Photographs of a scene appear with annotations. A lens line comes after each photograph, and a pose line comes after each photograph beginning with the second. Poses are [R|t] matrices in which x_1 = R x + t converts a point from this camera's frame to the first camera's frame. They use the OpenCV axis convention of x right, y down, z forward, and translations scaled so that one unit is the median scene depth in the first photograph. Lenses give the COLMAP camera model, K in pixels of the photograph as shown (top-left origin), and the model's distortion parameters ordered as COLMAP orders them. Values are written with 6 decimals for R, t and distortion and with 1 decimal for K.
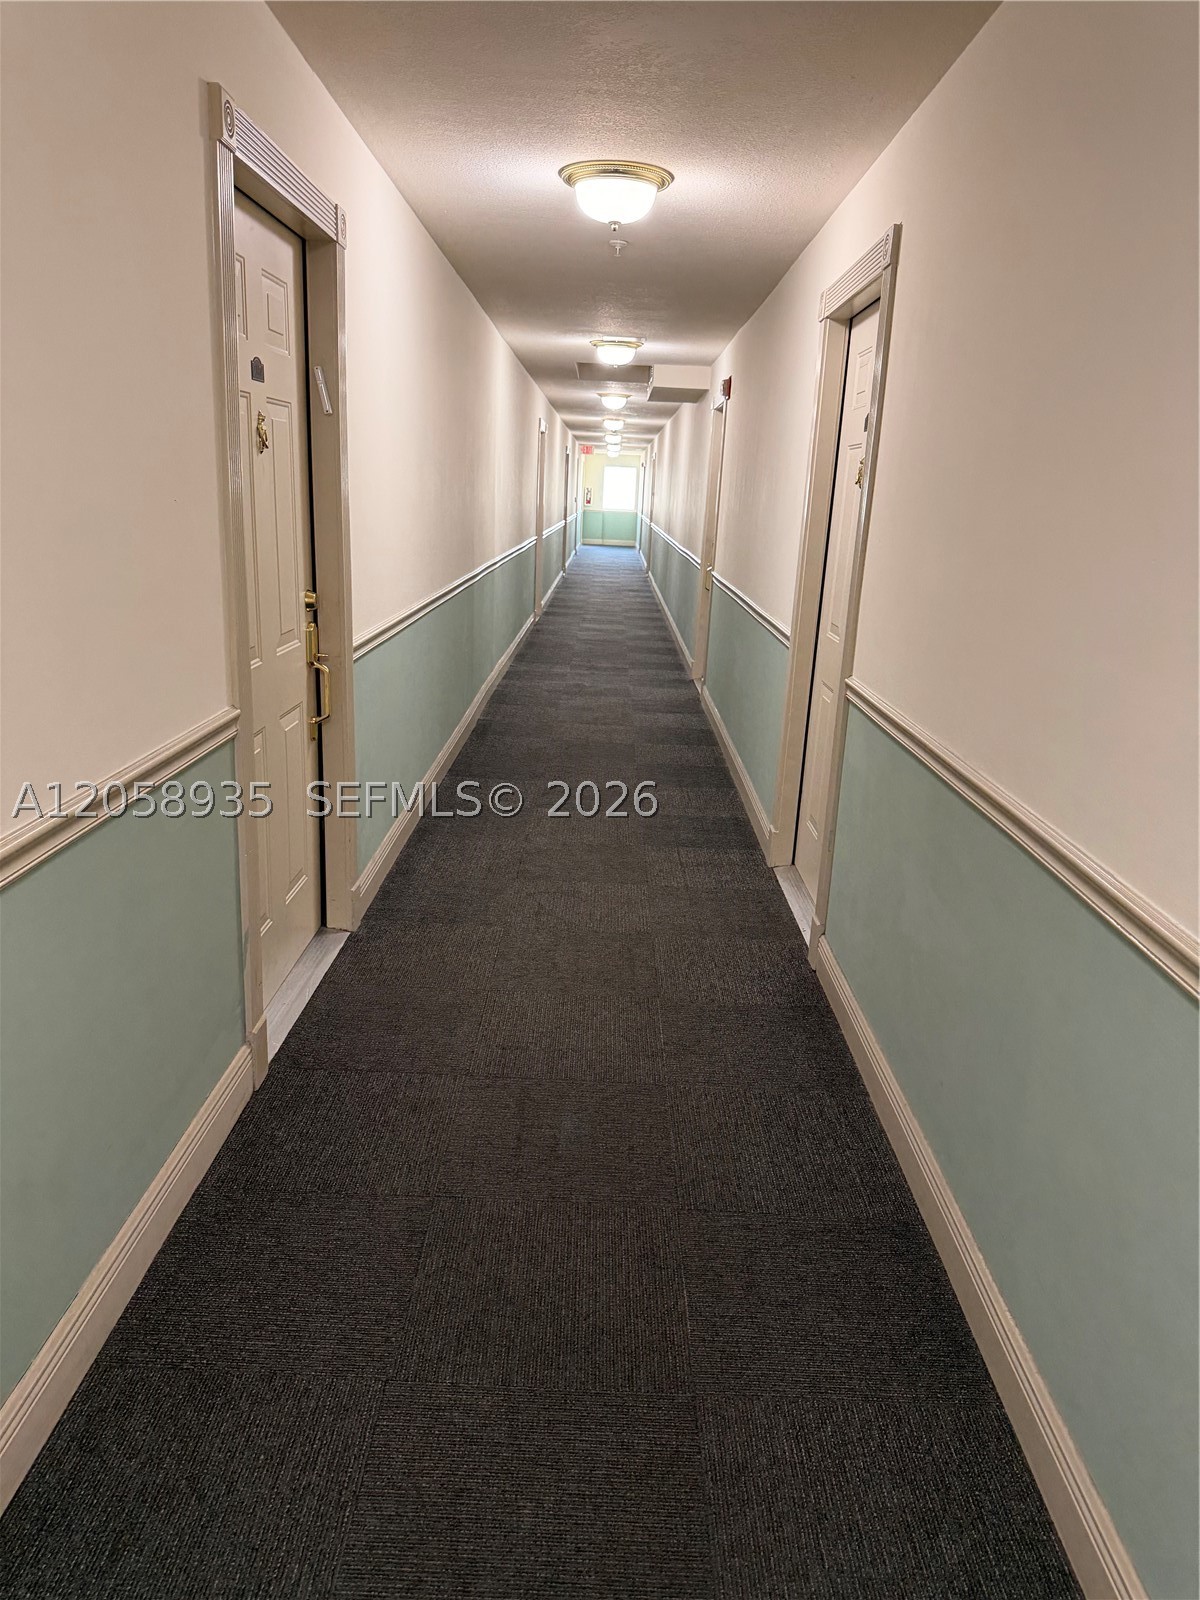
lens RADIAL K [[1134.9, 0, 599.2], [0, 1134.9, 801.6], [0, 0, 1]] dist [-0.003891, -0.001719]
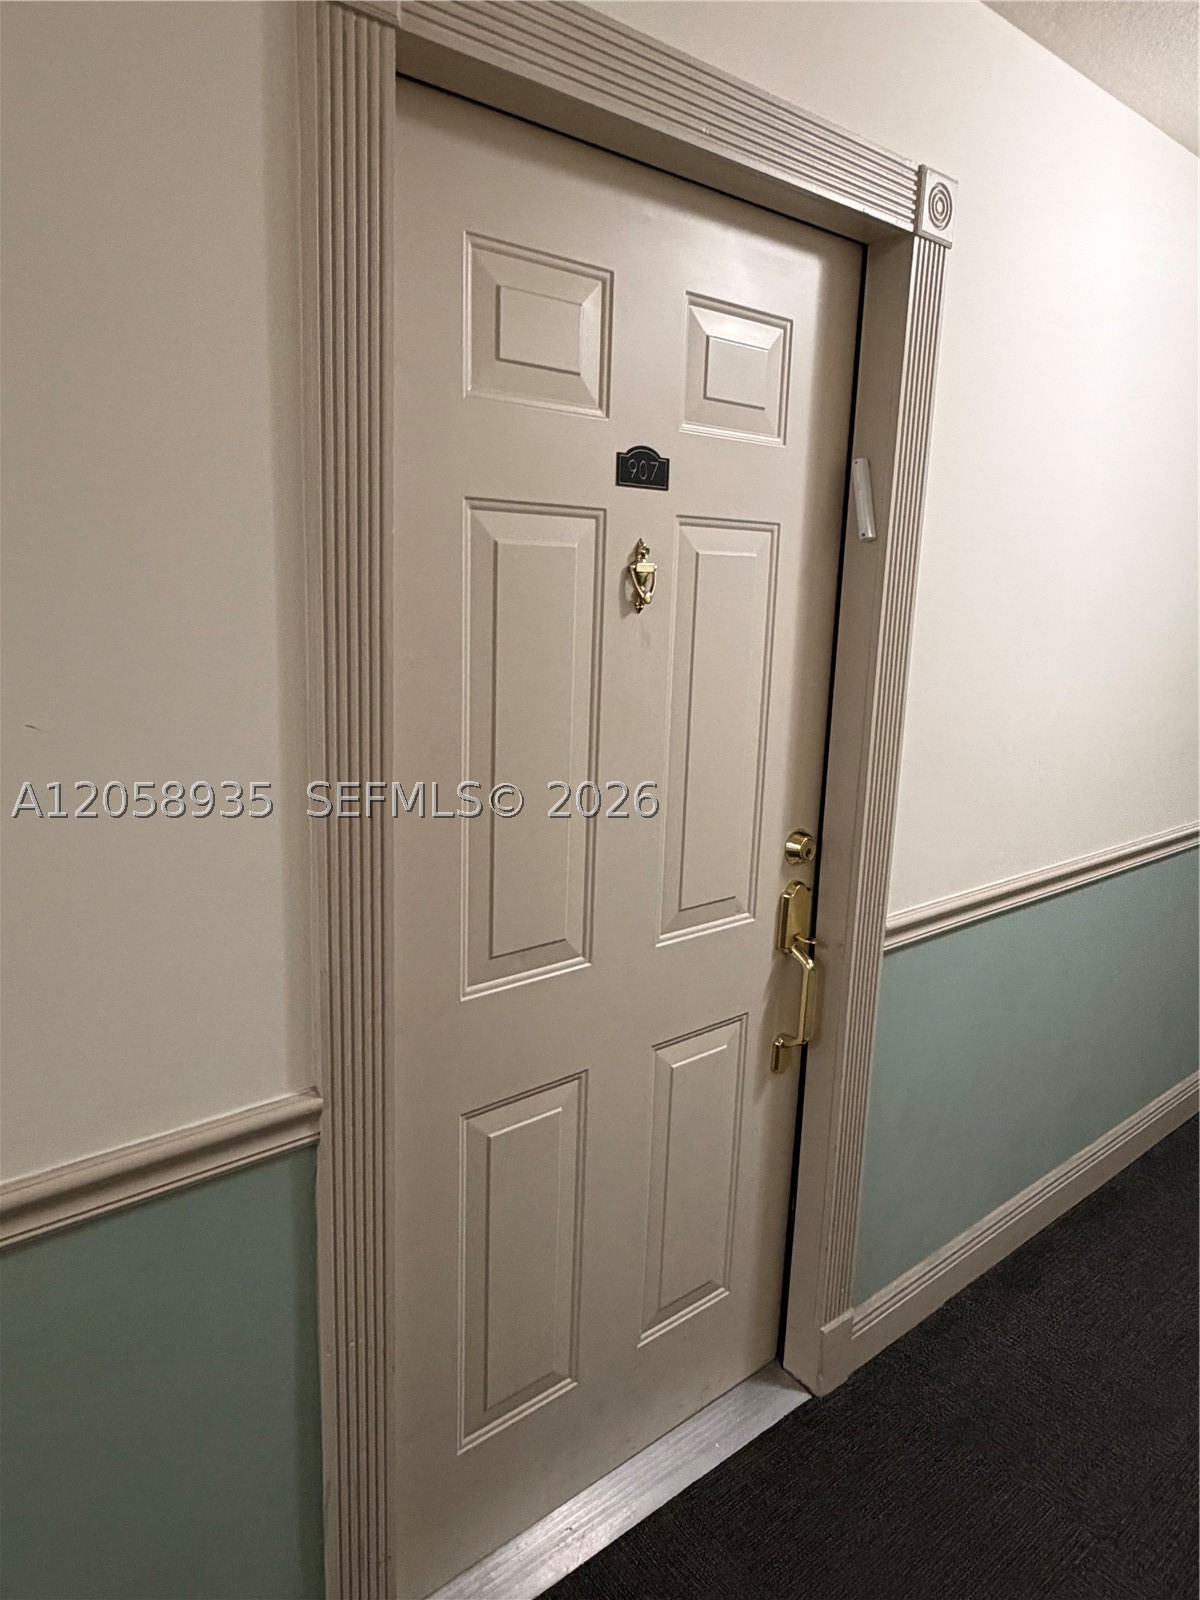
lens RADIAL K [[1074.5, 0, 600.4], [0, 1074.5, 800.1], [0, 0, 1]] dist [0.024913, 0.001435]
pose [[0.670640, 0.130570, -0.730201, 0.089113], [-0.203870, 0.978922, -0.012195, -0.184457], [0.713218, 0.157045, 0.683123, 0.571119]]
